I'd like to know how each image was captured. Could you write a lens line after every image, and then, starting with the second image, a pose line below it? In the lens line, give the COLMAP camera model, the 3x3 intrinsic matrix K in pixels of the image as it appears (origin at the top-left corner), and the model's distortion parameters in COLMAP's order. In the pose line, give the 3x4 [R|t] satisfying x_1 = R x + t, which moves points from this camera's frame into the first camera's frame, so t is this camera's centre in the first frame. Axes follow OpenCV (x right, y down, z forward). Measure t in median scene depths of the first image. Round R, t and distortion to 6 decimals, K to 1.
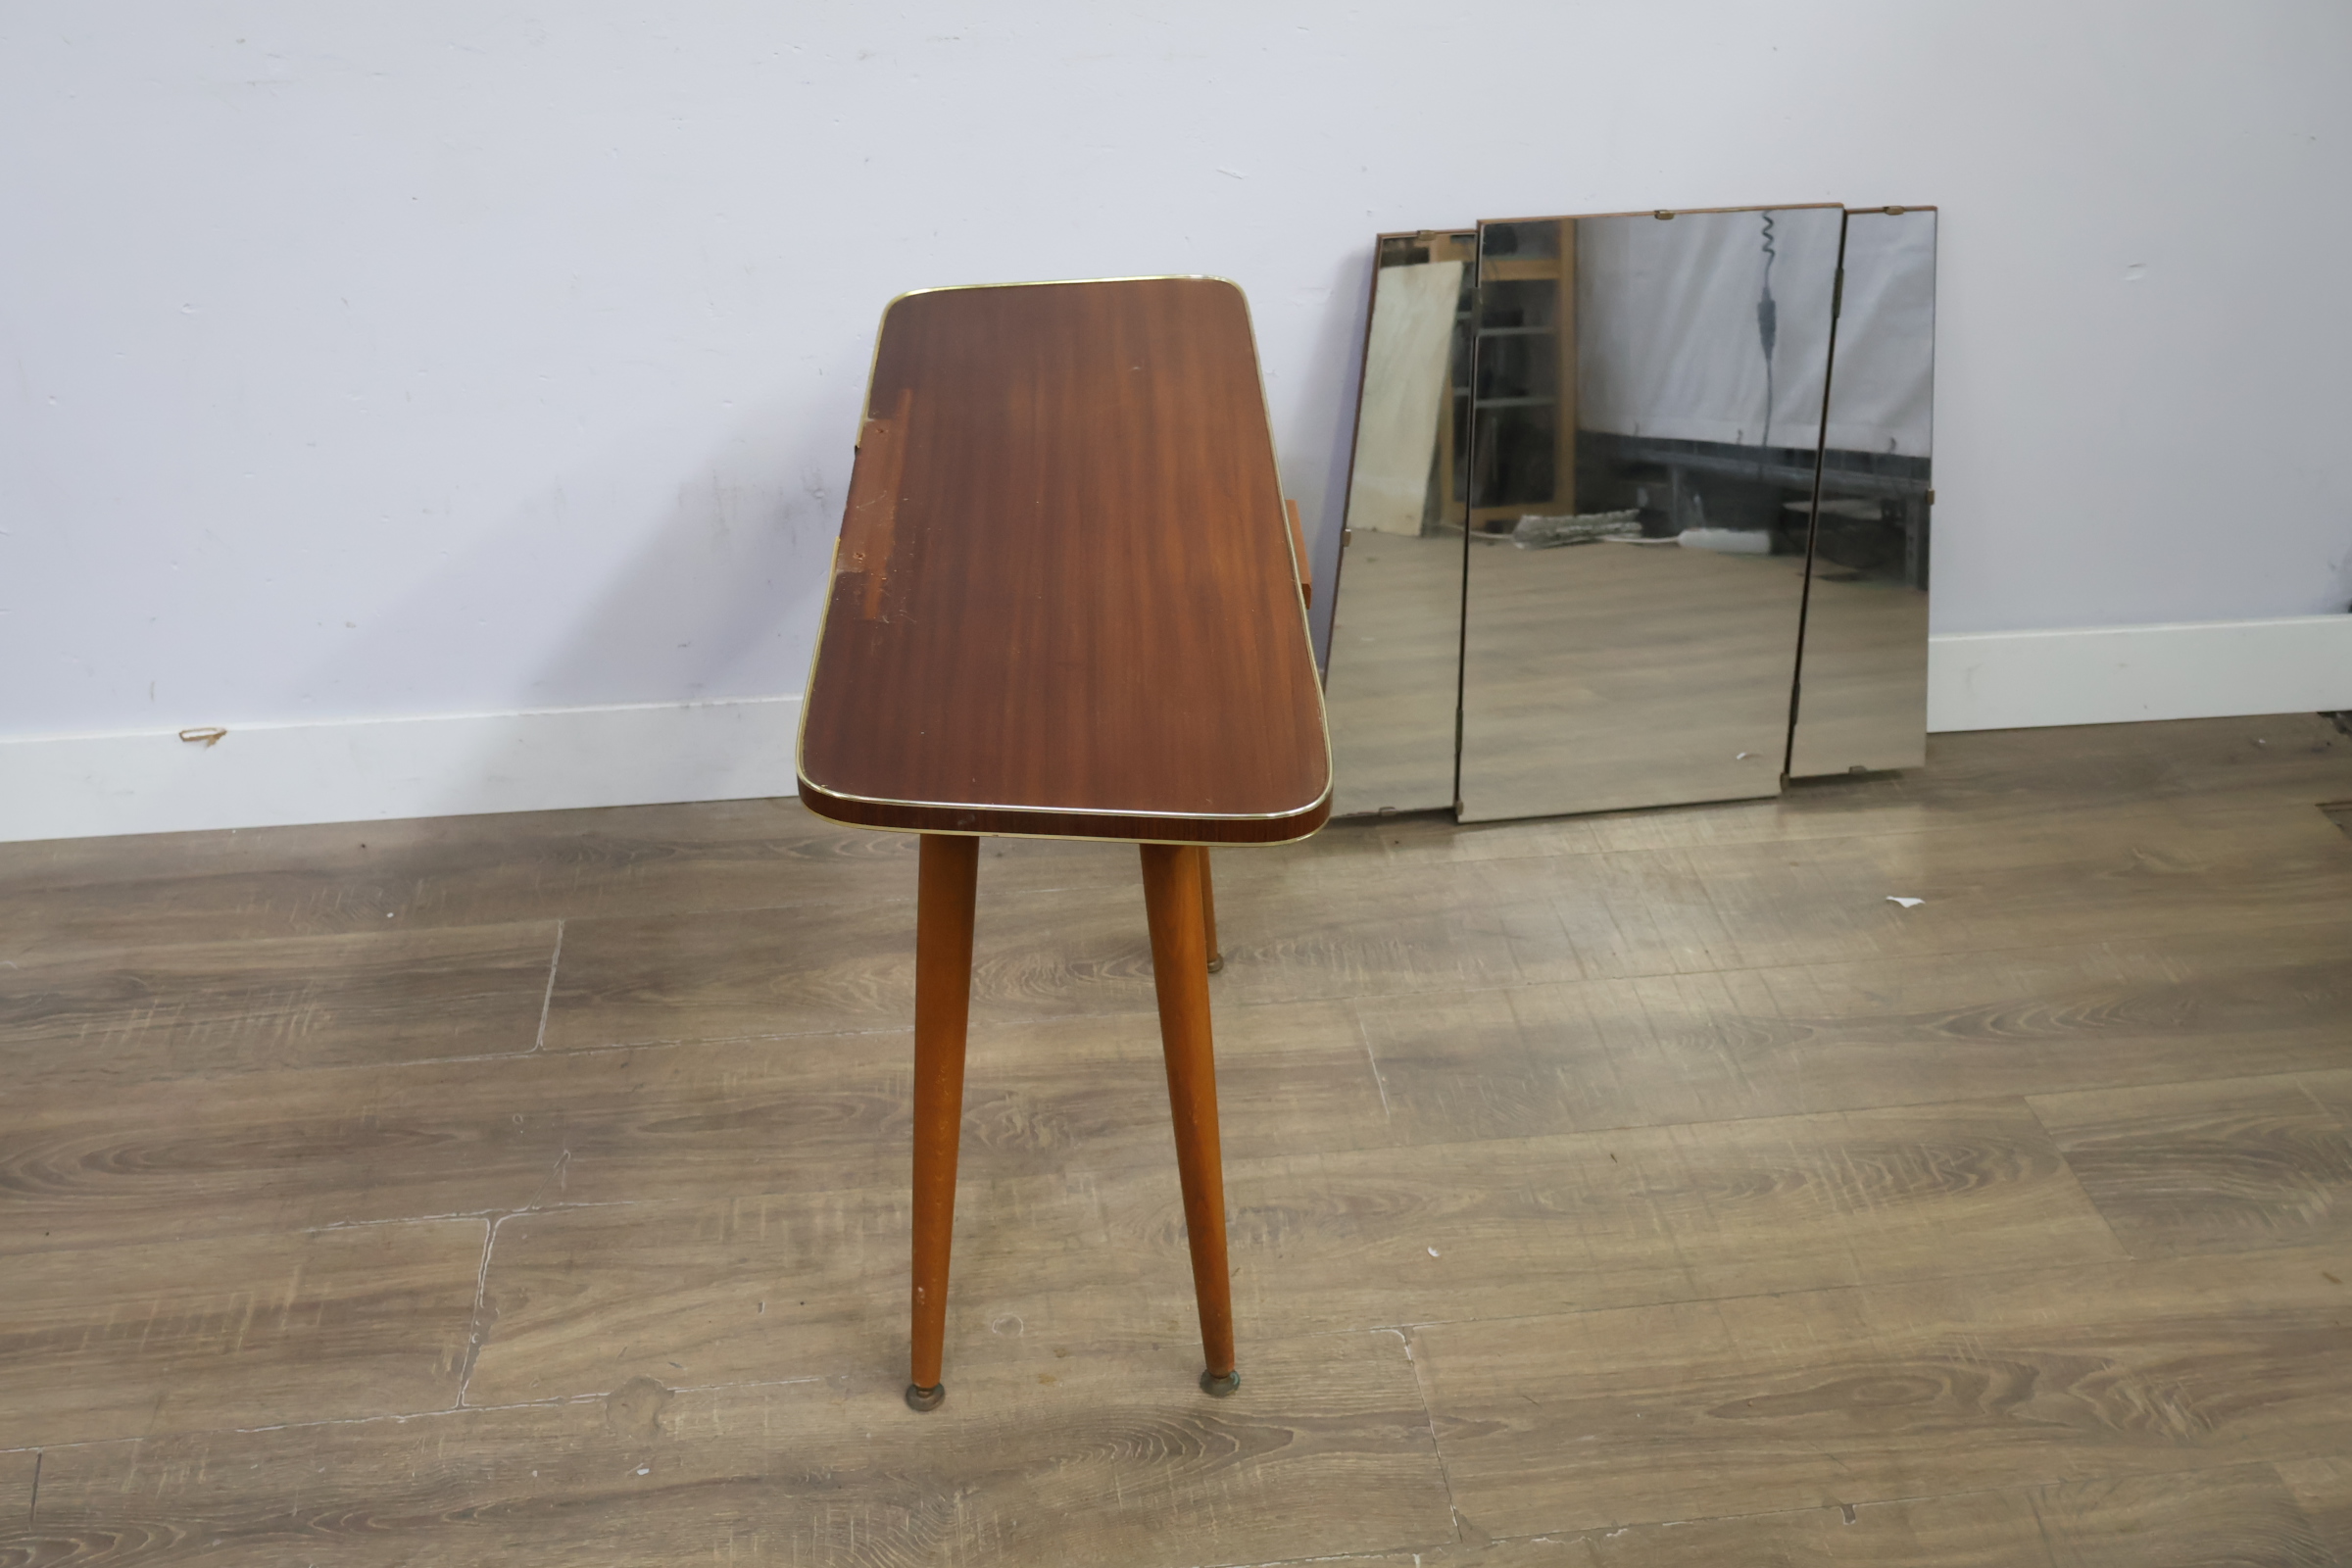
lens RADIAL K [[2140.9, 0, 1170.8], [0, 2140.9, 780.4], [0, 0, 1]] dist [-0.001041, 0.000000]
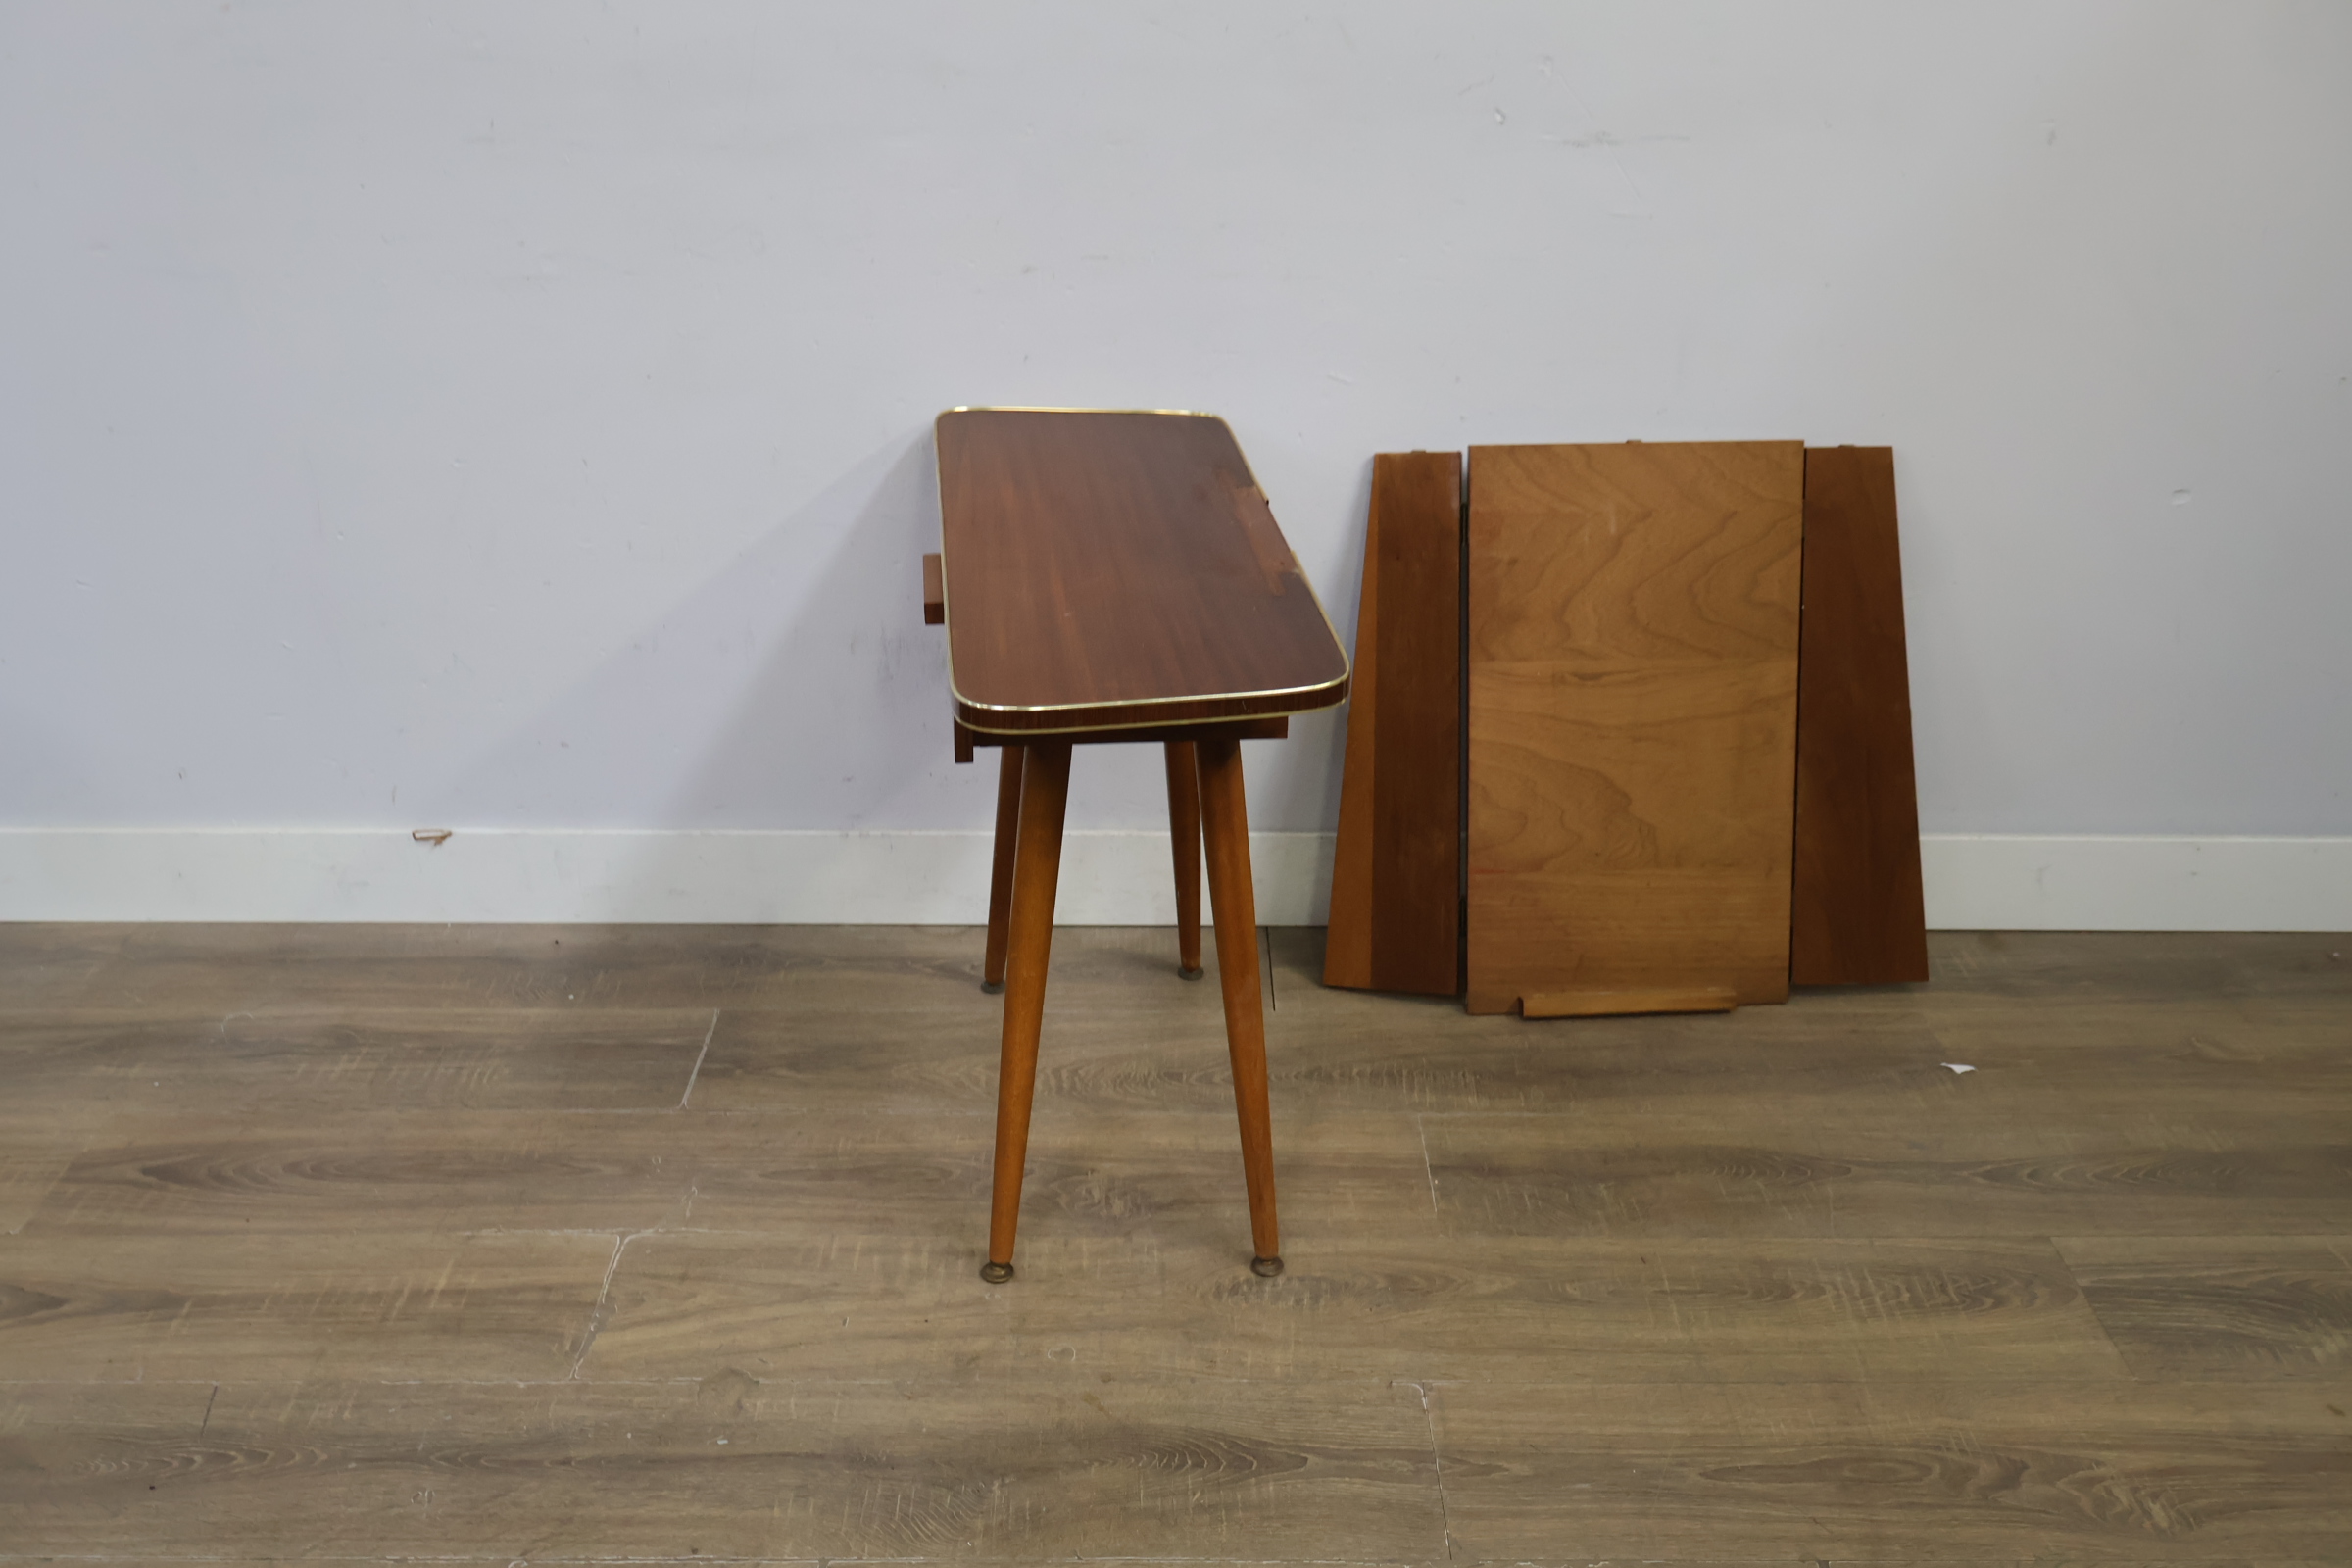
lens RADIAL K [[2140.9, 0, 1174.9], [0, 2140.9, 771.2], [0, 0, 1]] dist [-0.001041, 0.000000]
pose [[0.992969, 0.044246, -0.109798, 0.078718], [-0.061035, 0.986089, -0.154607, 0.111365], [0.101430, 0.160221, 0.981856, -0.108194]]
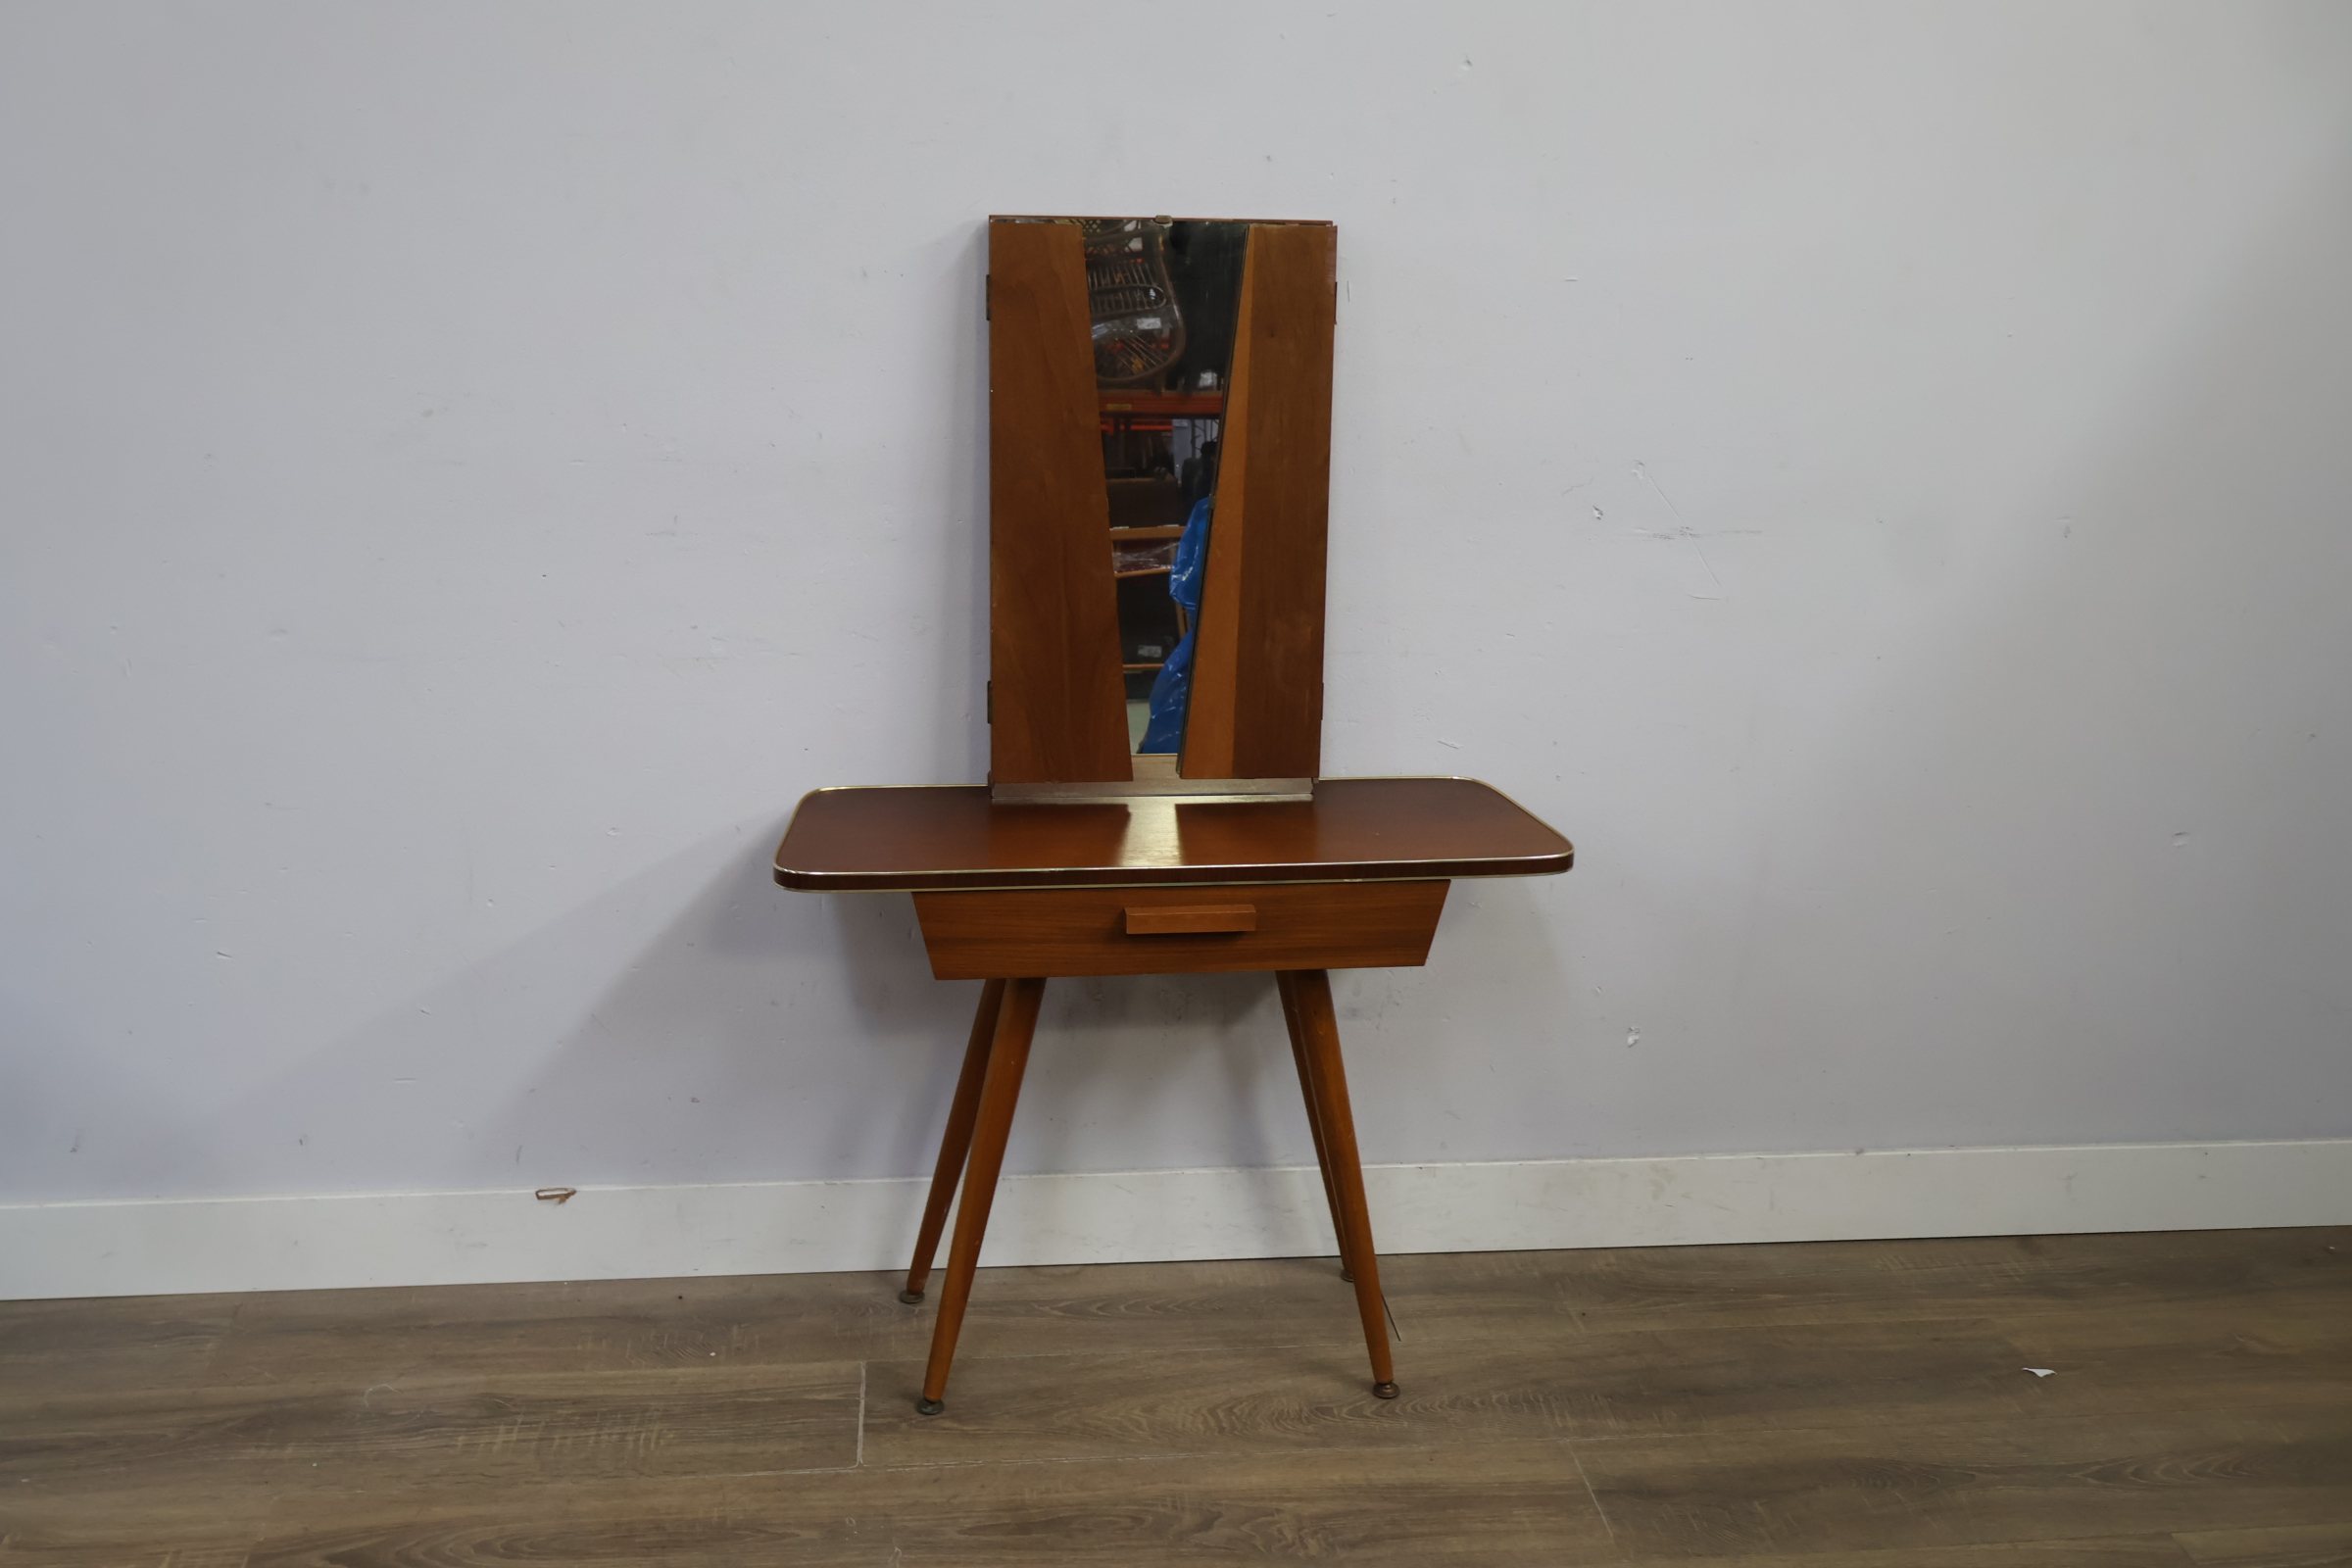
lens RADIAL K [[2140.9, 0, 1163.4], [0, 2140.9, 782.2], [0, 0, 1]] dist [-0.001041, 0.000000]
pose [[0.999807, 0.018781, -0.005847, -0.136194], [-0.019667, 0.959786, -0.280044, 0.094097], [0.000352, 0.280104, 0.959970, -0.200456]]
